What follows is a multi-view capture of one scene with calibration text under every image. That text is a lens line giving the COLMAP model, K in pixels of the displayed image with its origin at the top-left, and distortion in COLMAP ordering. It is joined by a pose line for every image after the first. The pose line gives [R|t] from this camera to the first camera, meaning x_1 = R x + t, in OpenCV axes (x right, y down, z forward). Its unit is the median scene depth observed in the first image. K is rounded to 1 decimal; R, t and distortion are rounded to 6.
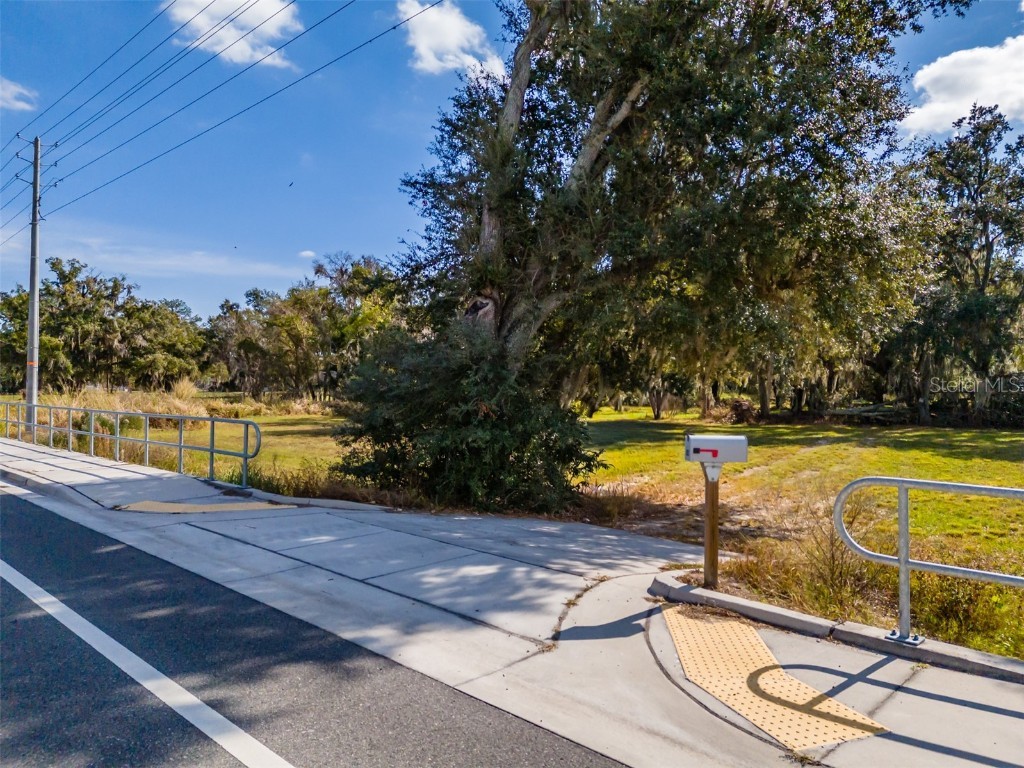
lens RADIAL K [[747.2, 0, 513.2], [0, 747.2, 388.5], [0, 0, 1]] dist [0.078783, -0.076225]
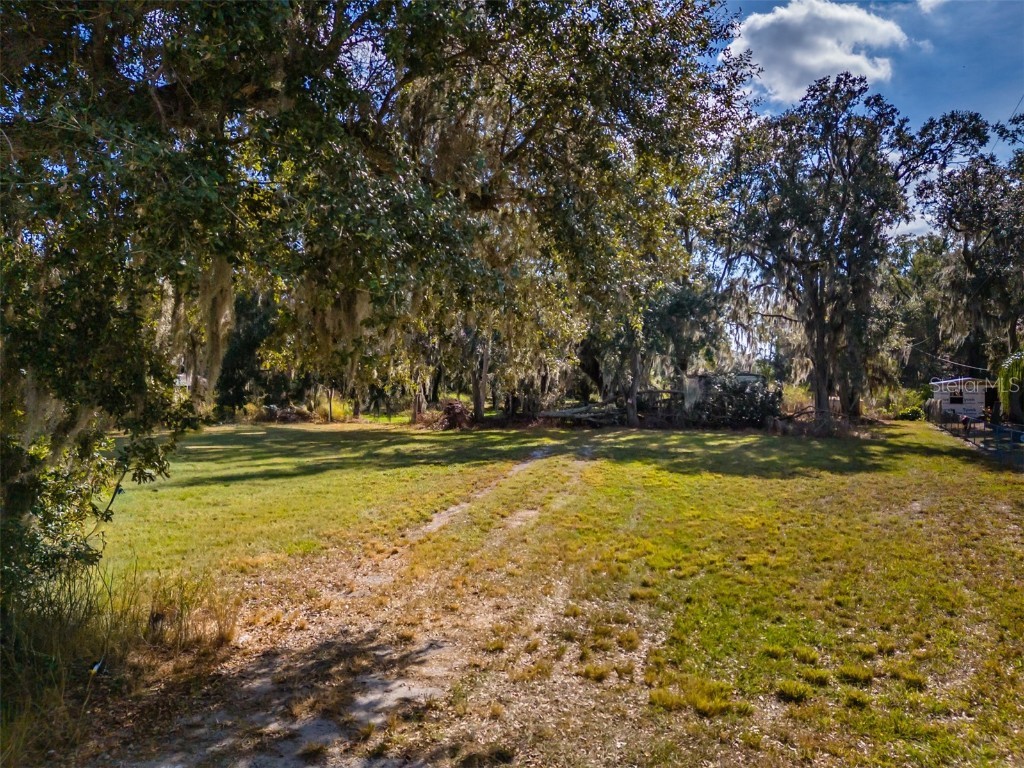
lens RADIAL K [[747.2, 0, 513.2], [0, 747.2, 388.5], [0, 0, 1]] dist [0.078783, -0.076225]
pose [[0.935846, -0.005938, 0.352359, 0.140101], [0.005878, 0.999982, 0.001241, -0.004756], [-0.352360, 0.000910, 0.935864, 0.355974]]
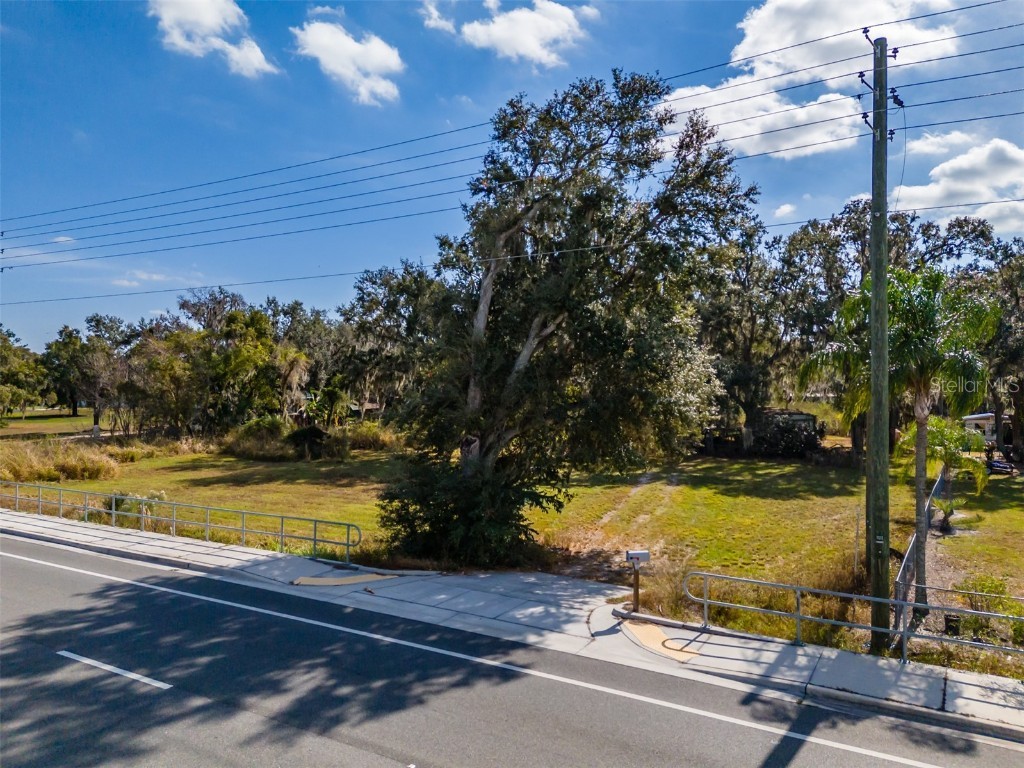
lens RADIAL K [[747.2, 0, 513.2], [0, 747.2, 388.5], [0, 0, 1]] dist [0.078783, -0.076225]
pose [[0.971106, -0.001945, 0.238642, -0.222686], [0.002161, 0.999997, -0.000647, -0.145662], [-0.238640, 0.001144, 0.971107, -0.408919]]
